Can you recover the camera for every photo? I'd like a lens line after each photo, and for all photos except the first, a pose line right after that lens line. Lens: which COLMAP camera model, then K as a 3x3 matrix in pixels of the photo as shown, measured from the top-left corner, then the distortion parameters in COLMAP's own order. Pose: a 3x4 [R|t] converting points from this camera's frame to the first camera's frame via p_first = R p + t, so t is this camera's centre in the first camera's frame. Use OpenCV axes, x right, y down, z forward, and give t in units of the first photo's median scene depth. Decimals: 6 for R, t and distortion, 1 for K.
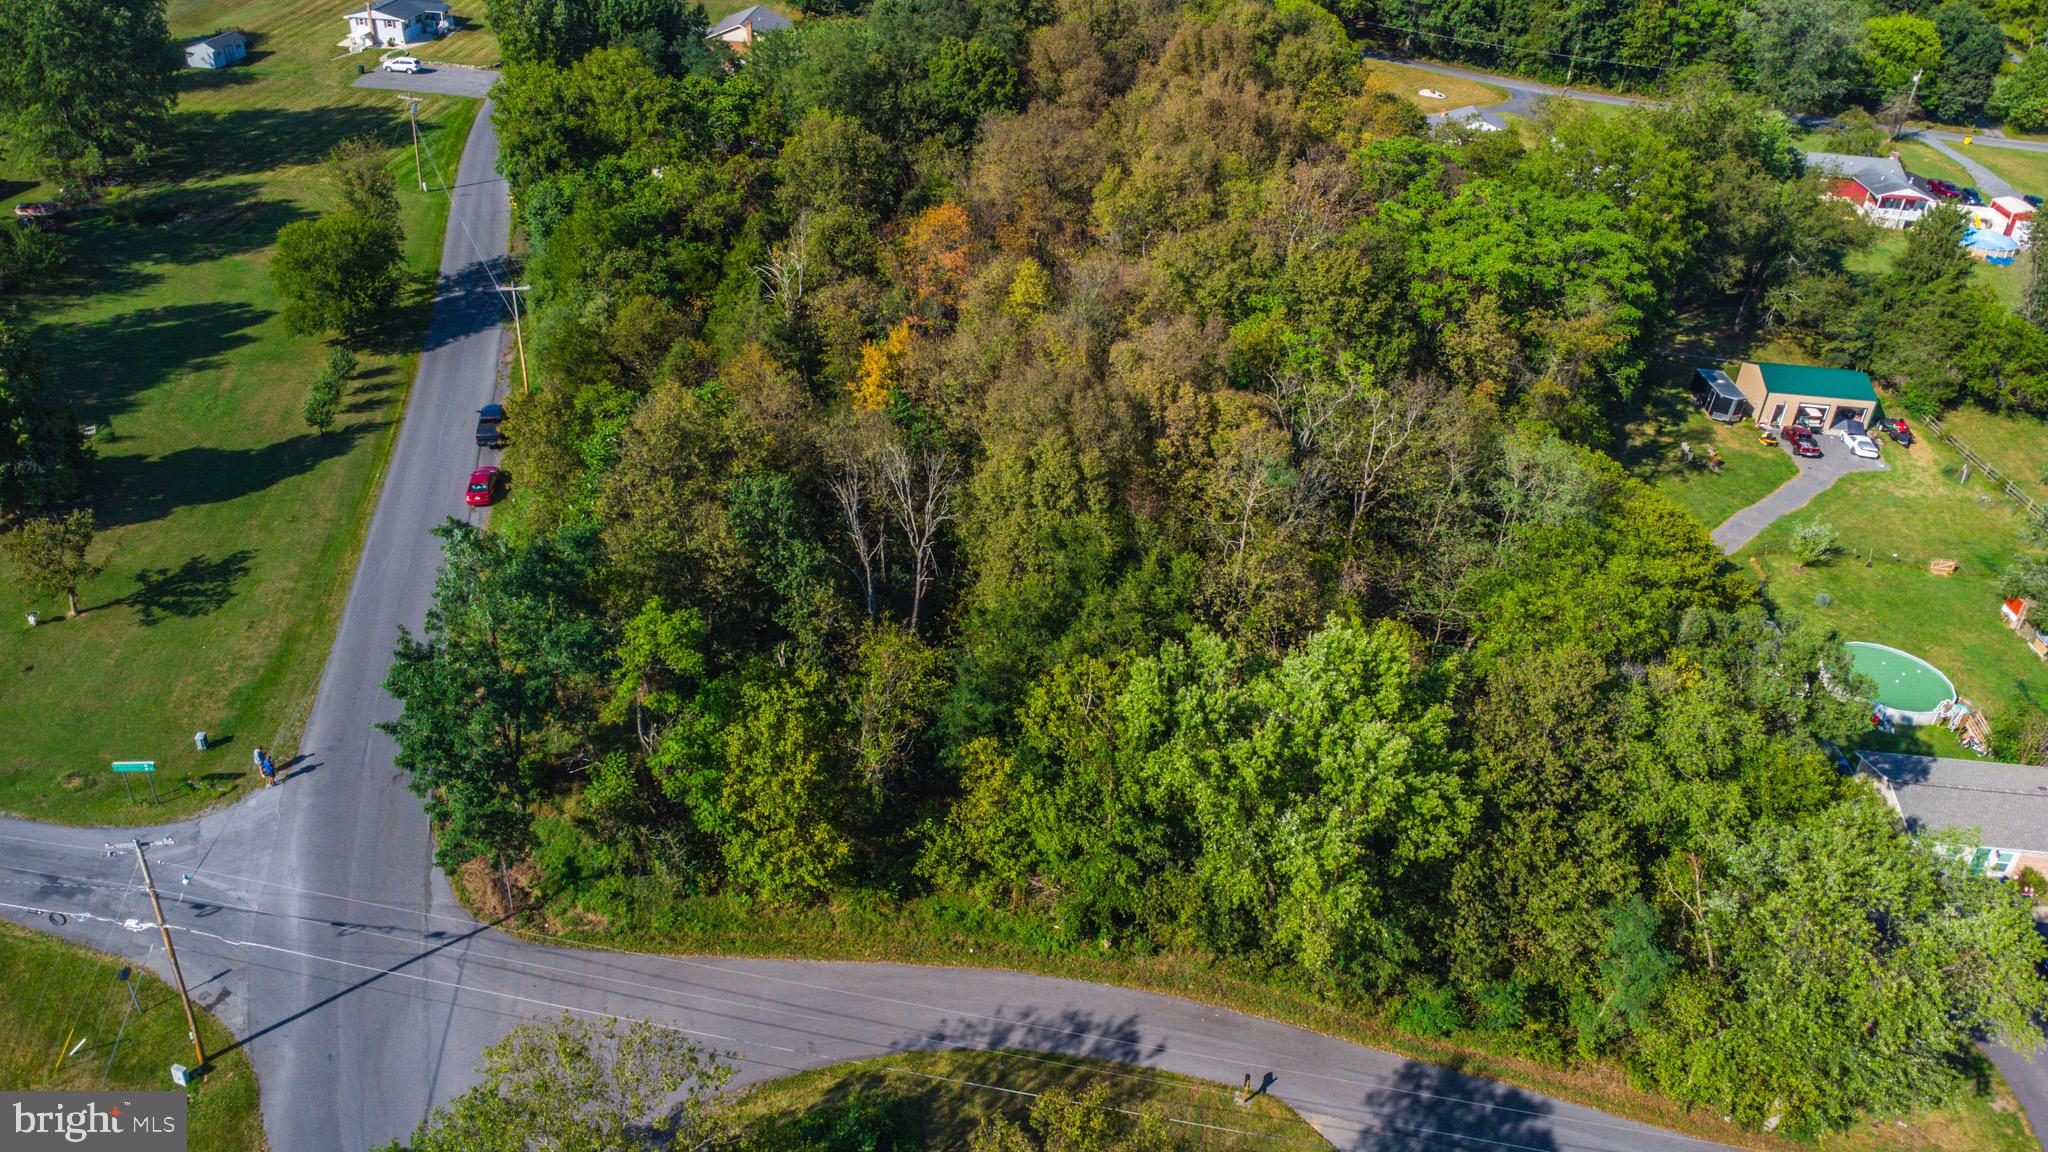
lens RADIAL K [[1488.3, 0, 1024.0], [0, 1488.3, 576.0], [0, 0, 1]] dist [0.070849, -0.104645]
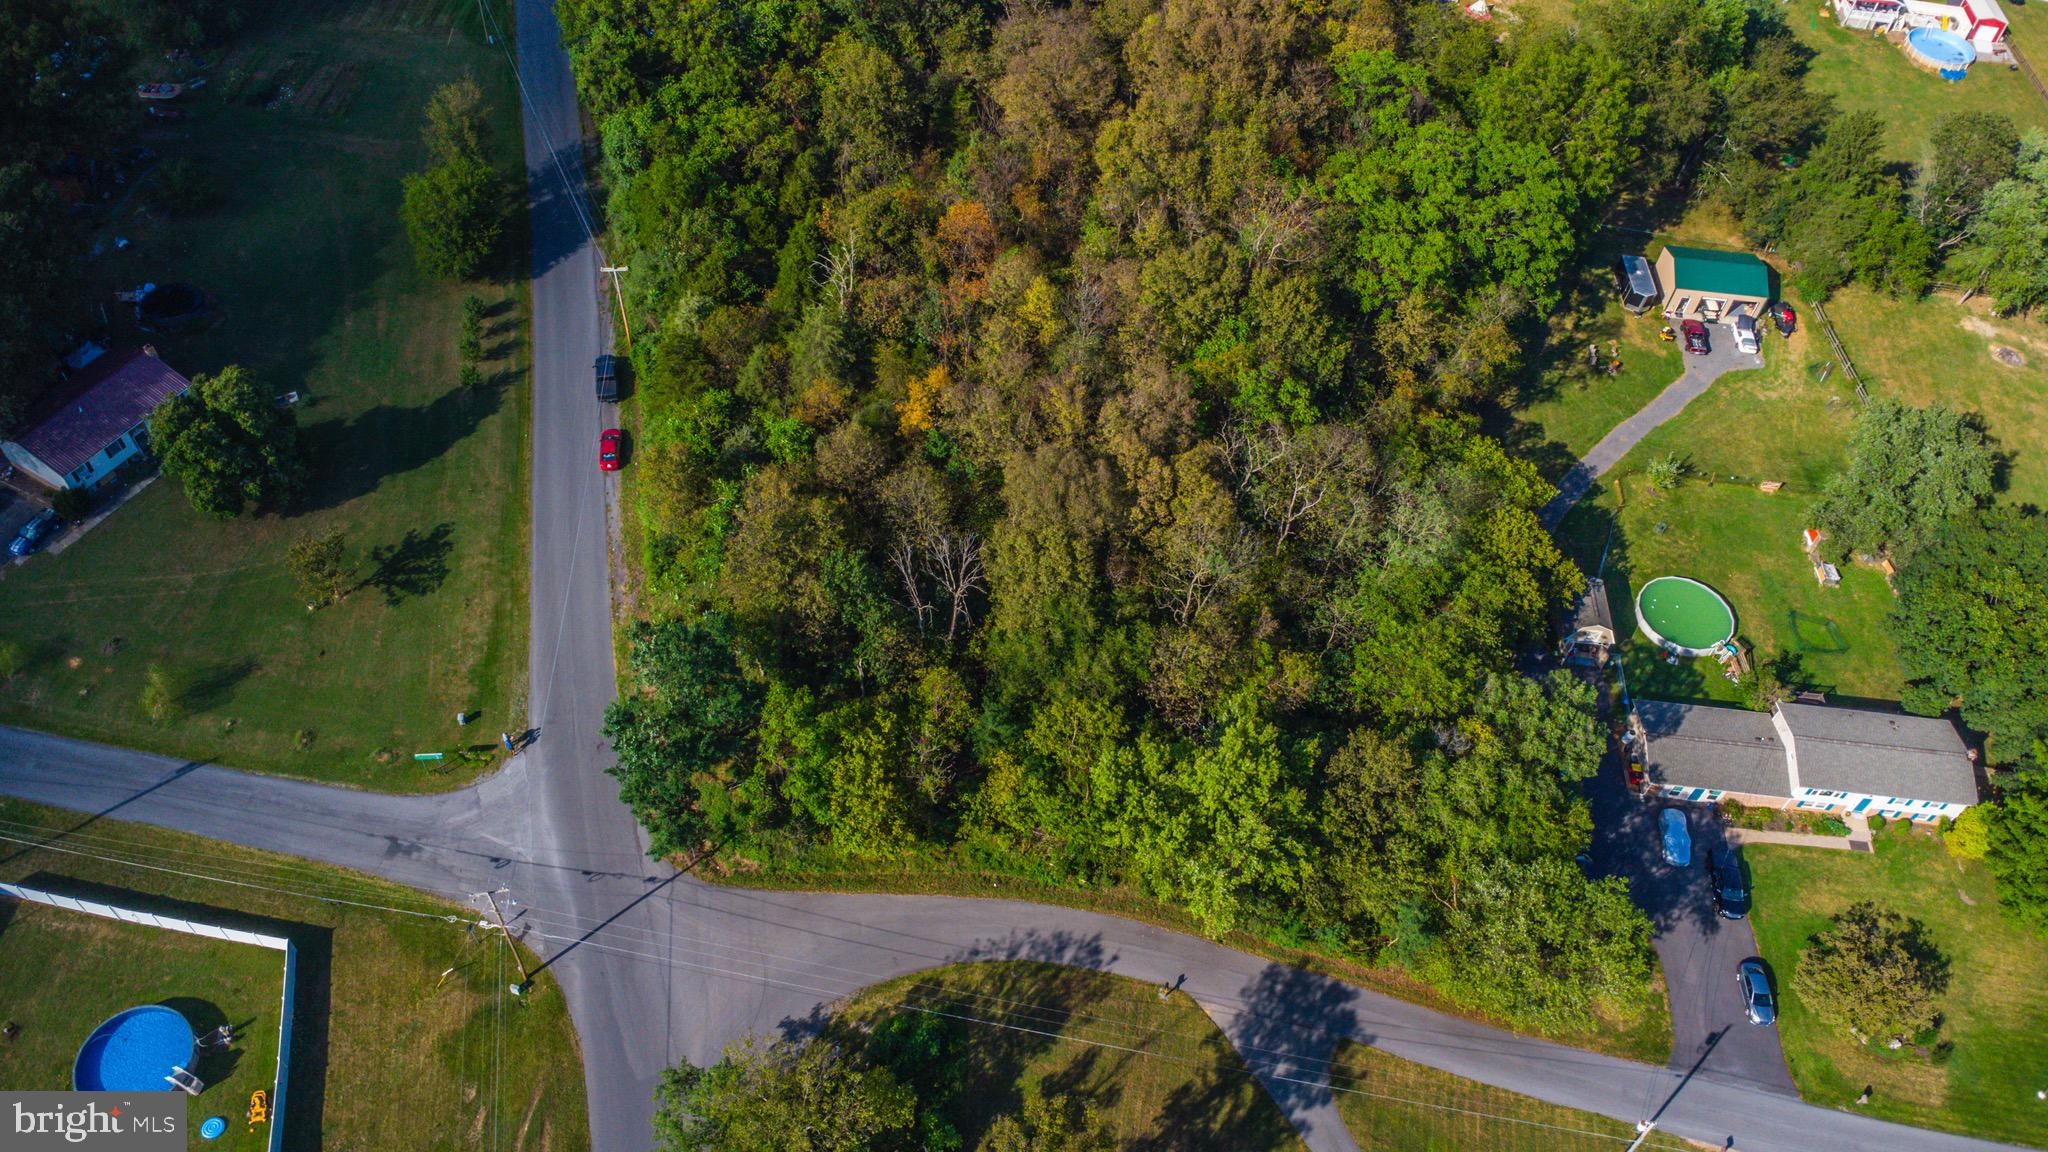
lens RADIAL K [[1499.5, 0, 1024.0], [0, 1499.5, 576.0], [0, 0, 1]] dist [0.049941, -0.086121]
pose [[0.999878, 0.006137, -0.014346, 0.013981], [-0.001178, 0.946466, 0.322801, -0.526229], [0.015559, -0.322745, 0.946358, -0.340664]]
